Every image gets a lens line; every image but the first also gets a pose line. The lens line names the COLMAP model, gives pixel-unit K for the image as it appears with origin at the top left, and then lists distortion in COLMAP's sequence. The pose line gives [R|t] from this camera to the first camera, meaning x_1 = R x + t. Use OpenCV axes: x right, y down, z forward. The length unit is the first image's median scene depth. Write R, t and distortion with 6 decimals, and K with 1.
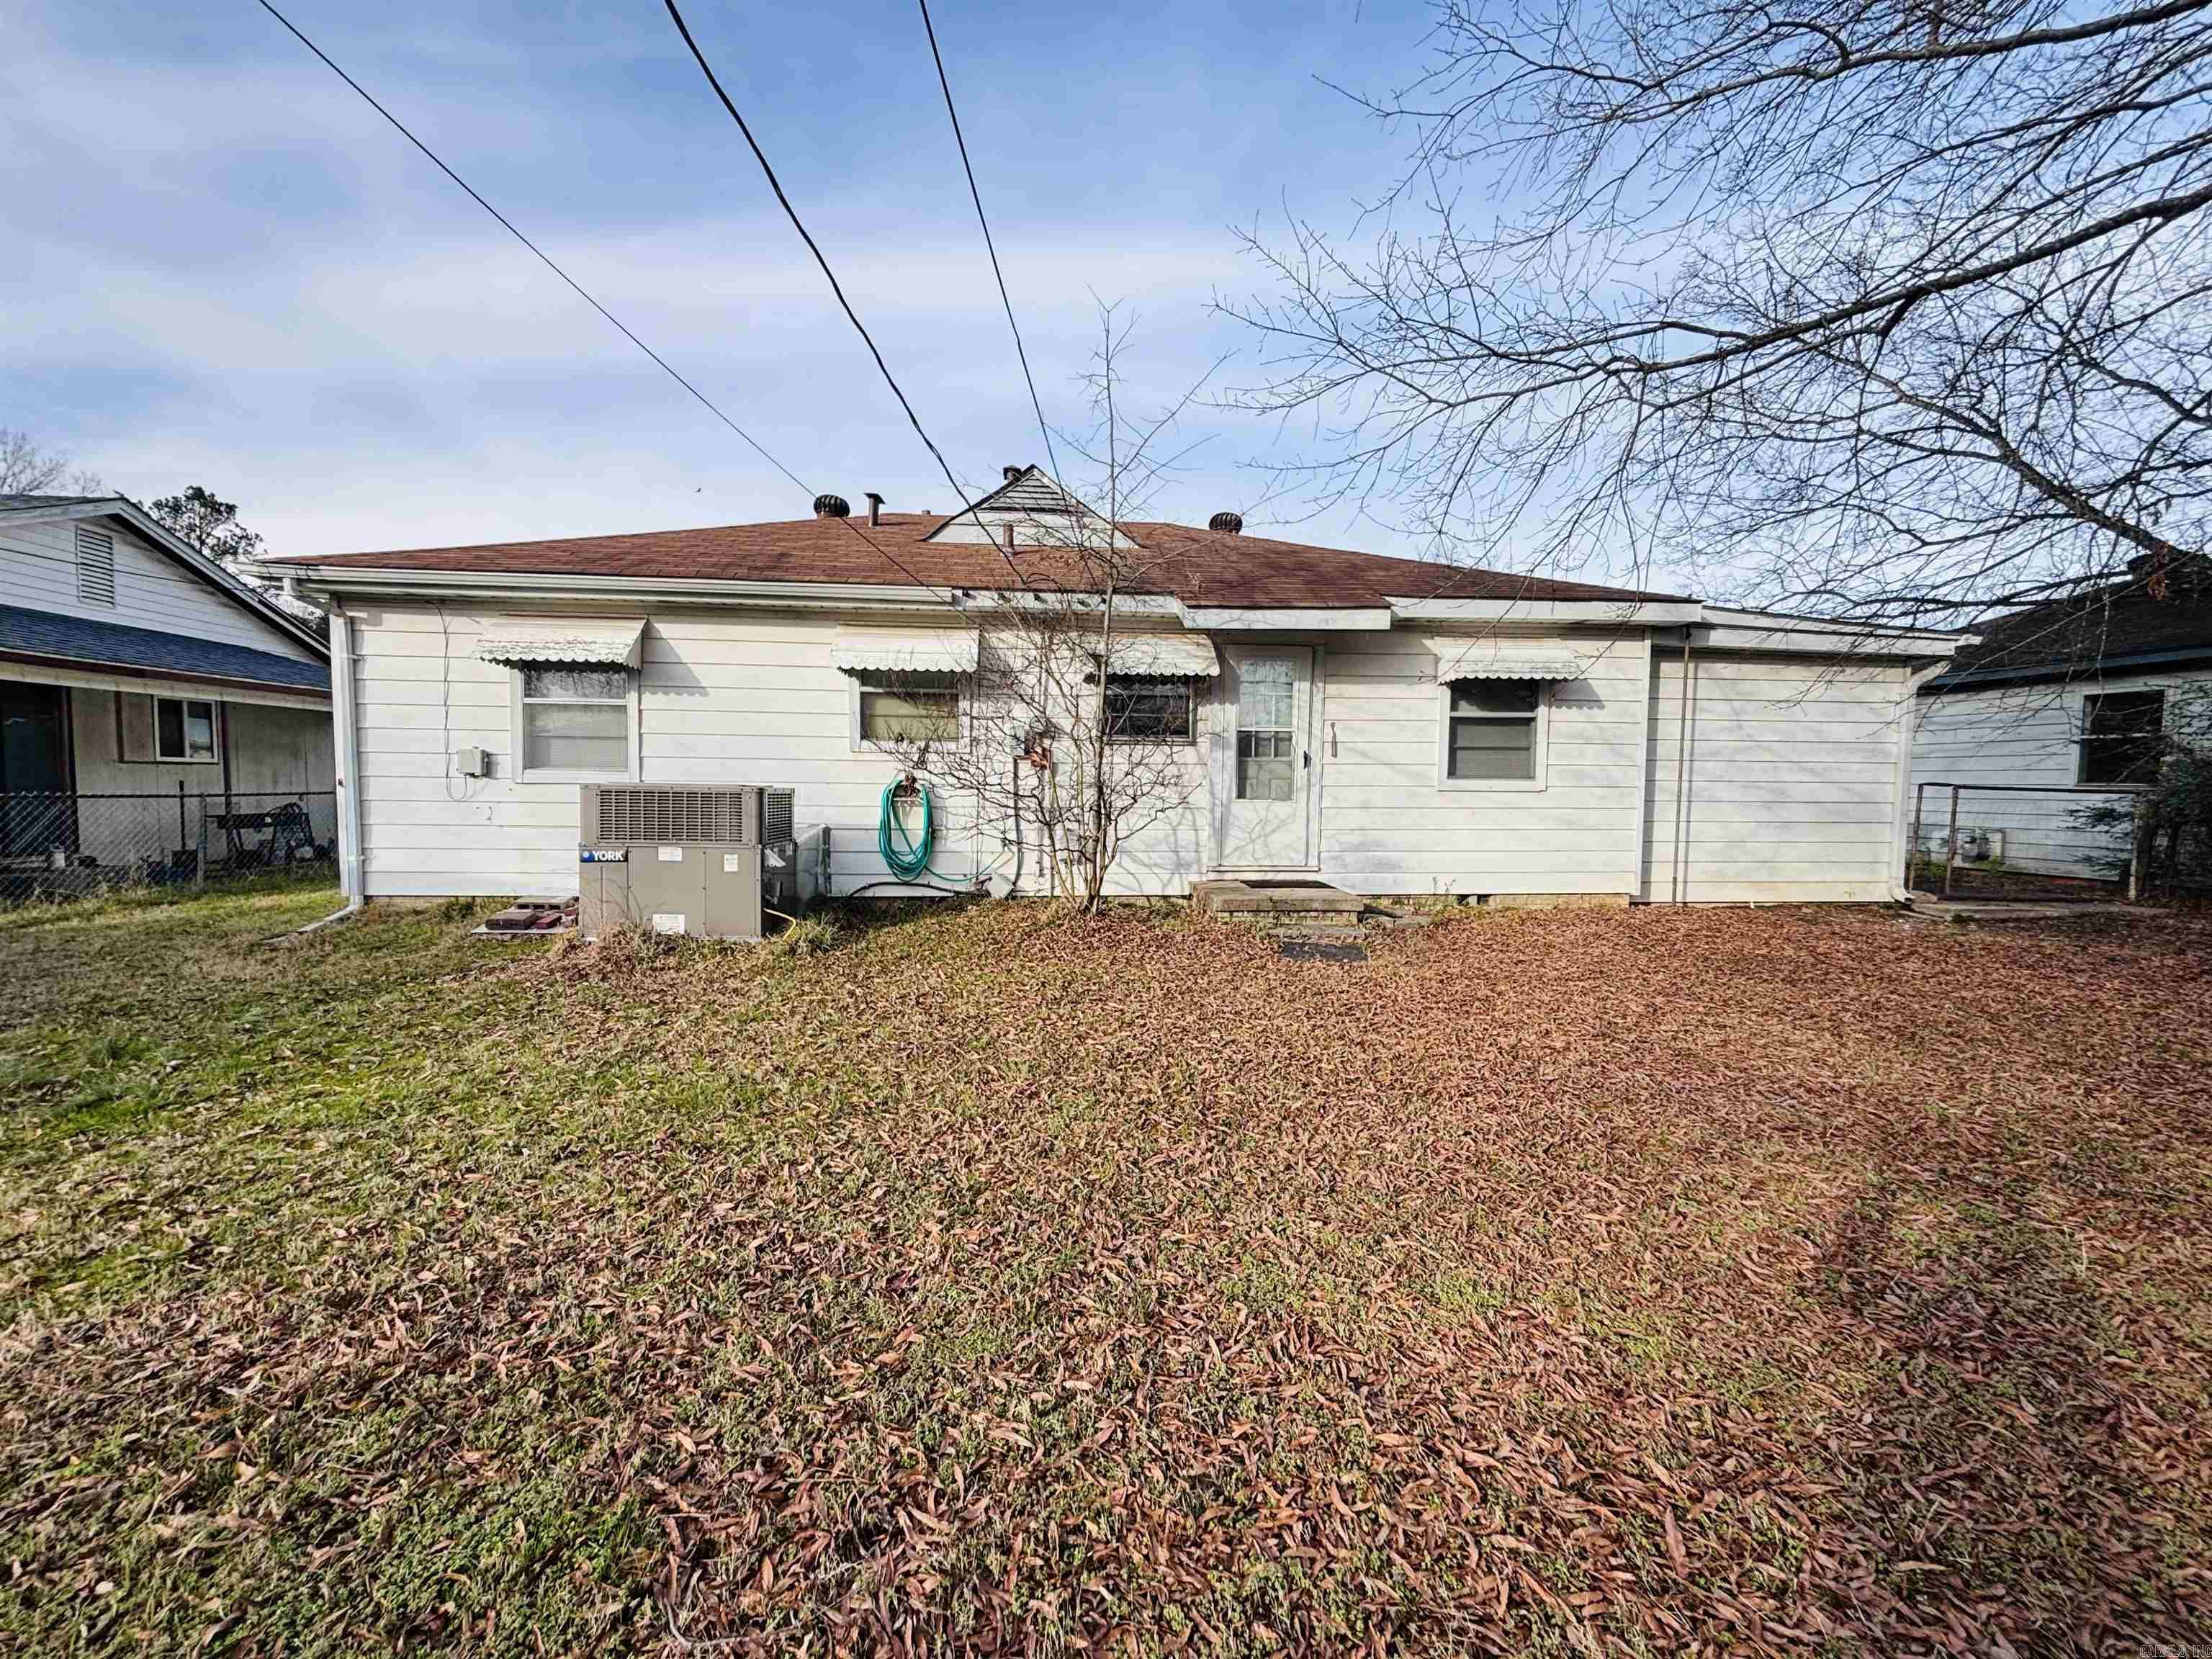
lens RADIAL K [[888.7, 0, 1106.0], [0, 888.7, 829.5], [0, 0, 1]] dist [0.014961, 0.000054]
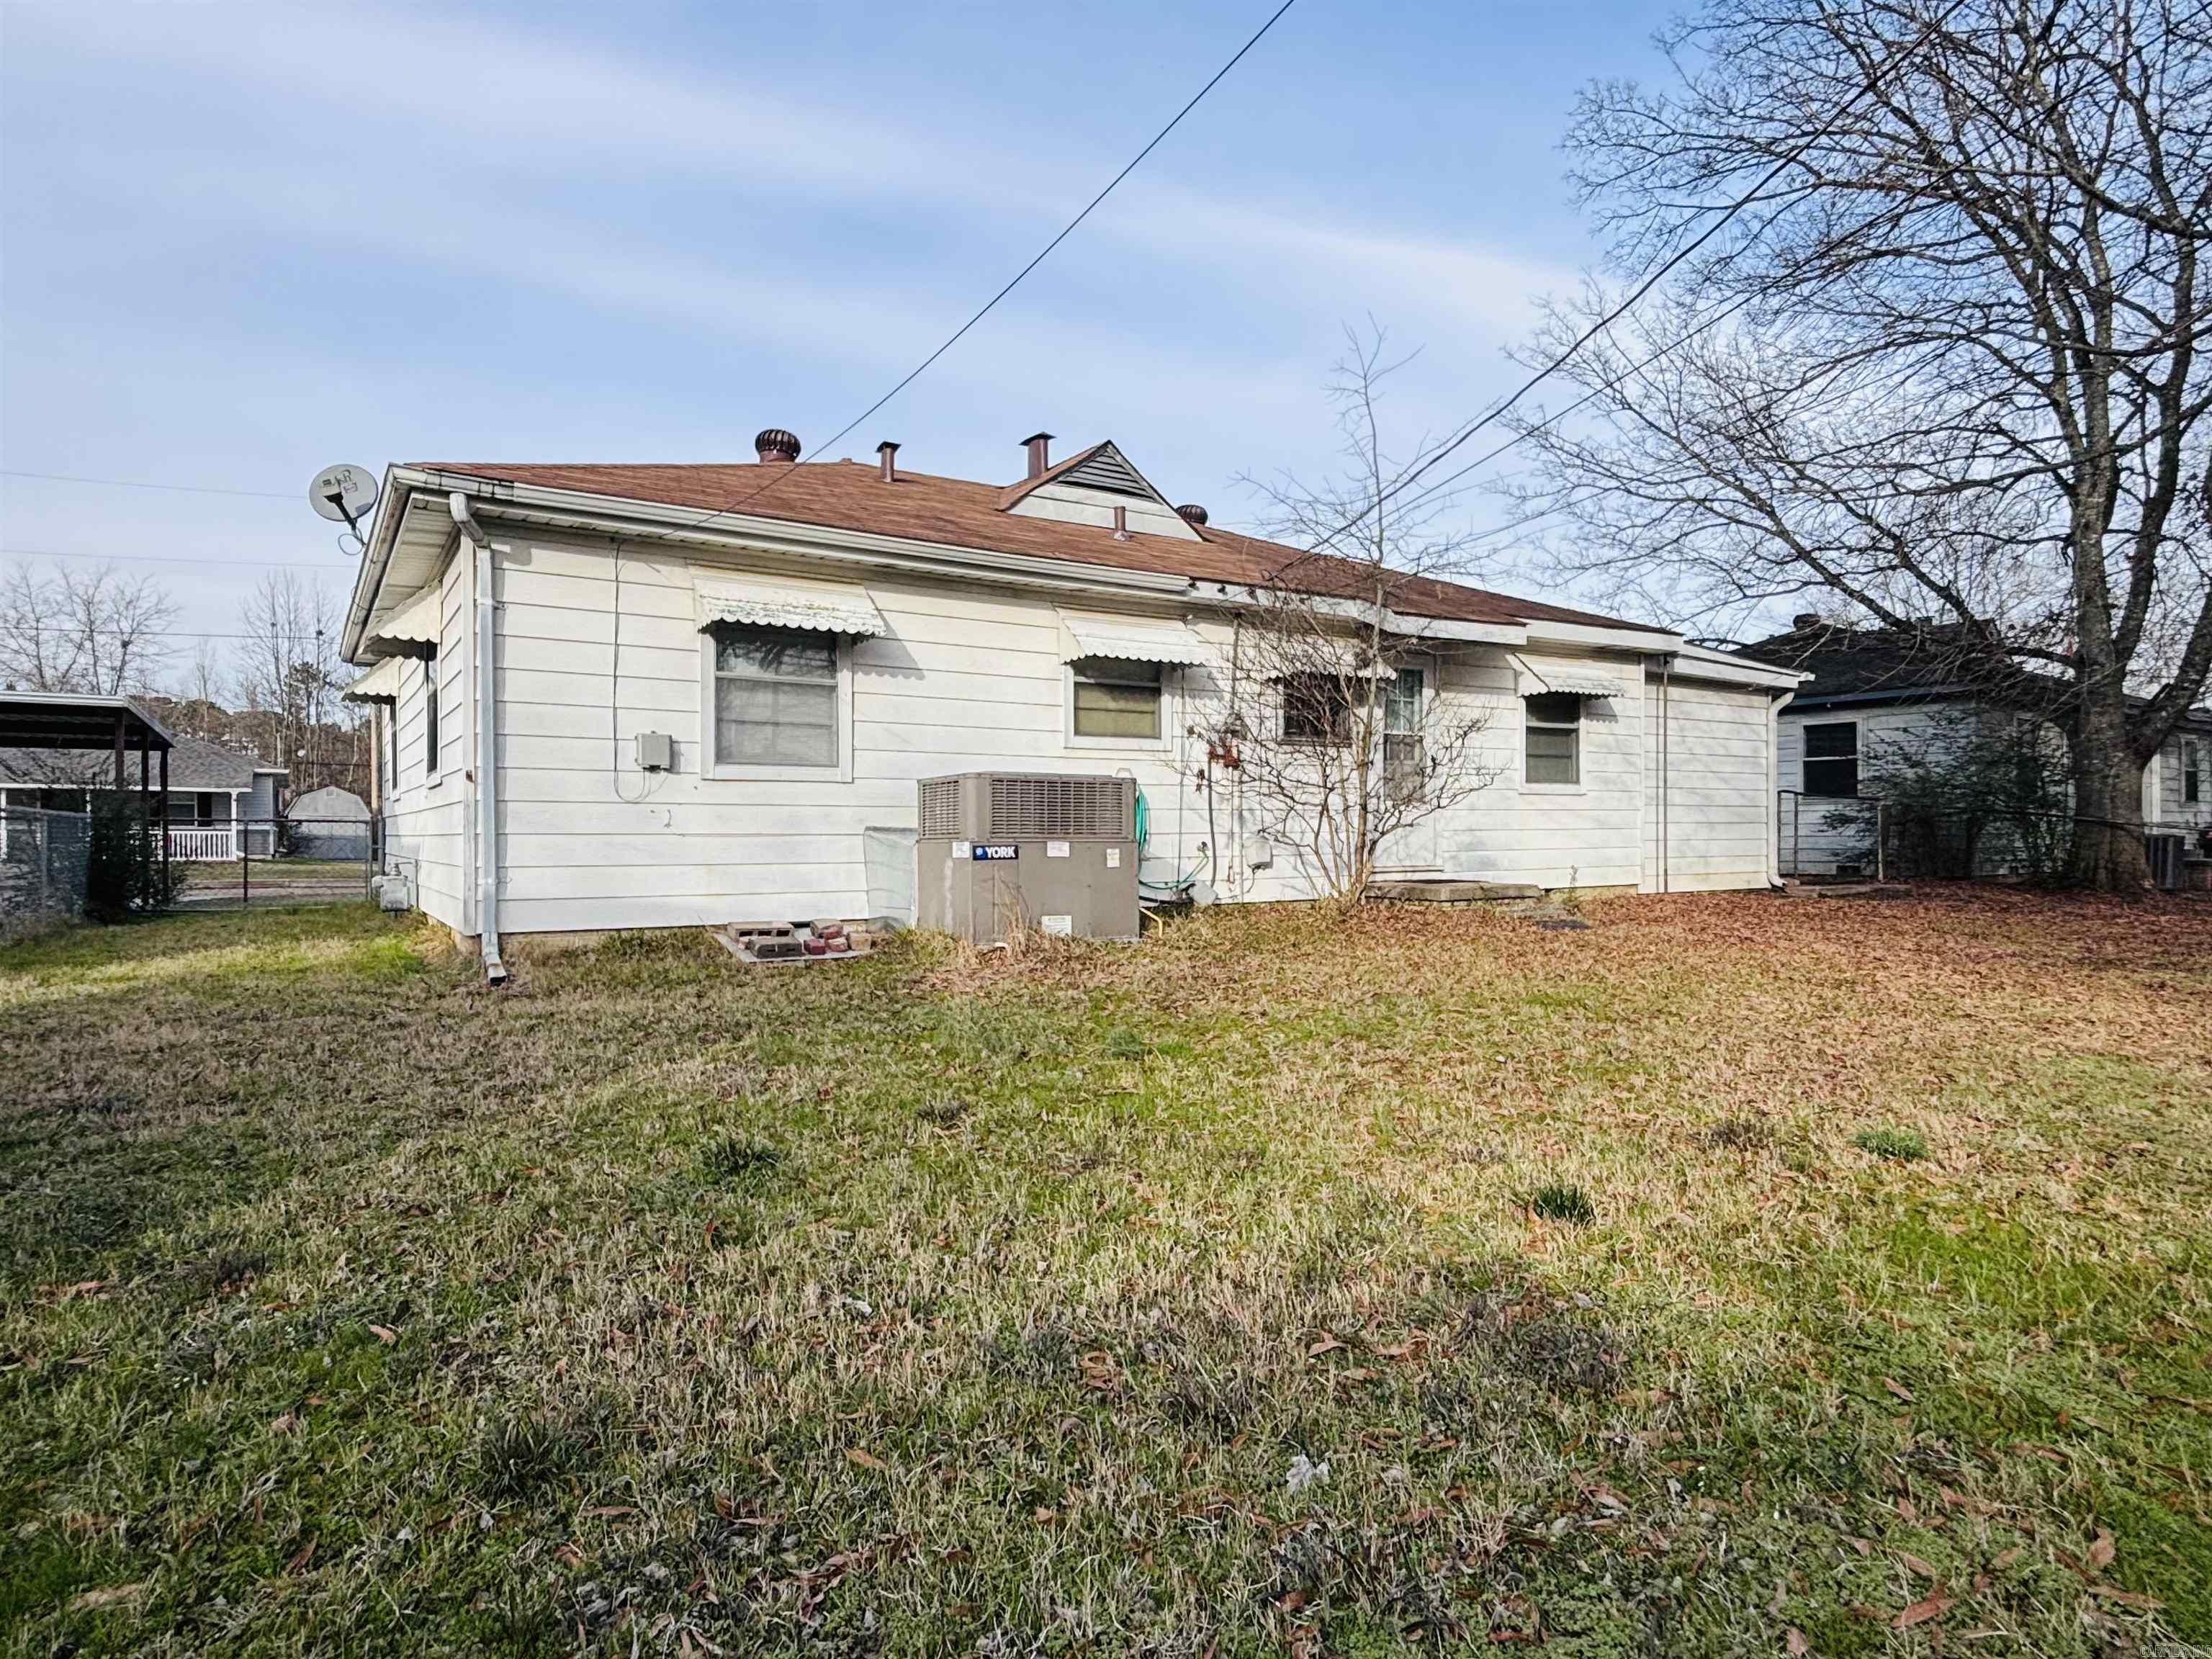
lens RADIAL K [[1228.0, 0, 1106.0], [0, 1228.0, 829.5], [0, 0, 1]] dist [0.057422, 0.000029]
pose [[0.888410, -0.013541, 0.458850, -0.793694], [0.039955, 0.998052, -0.047905, 0.053730], [-0.457308, 0.060893, 0.887221, -0.104704]]
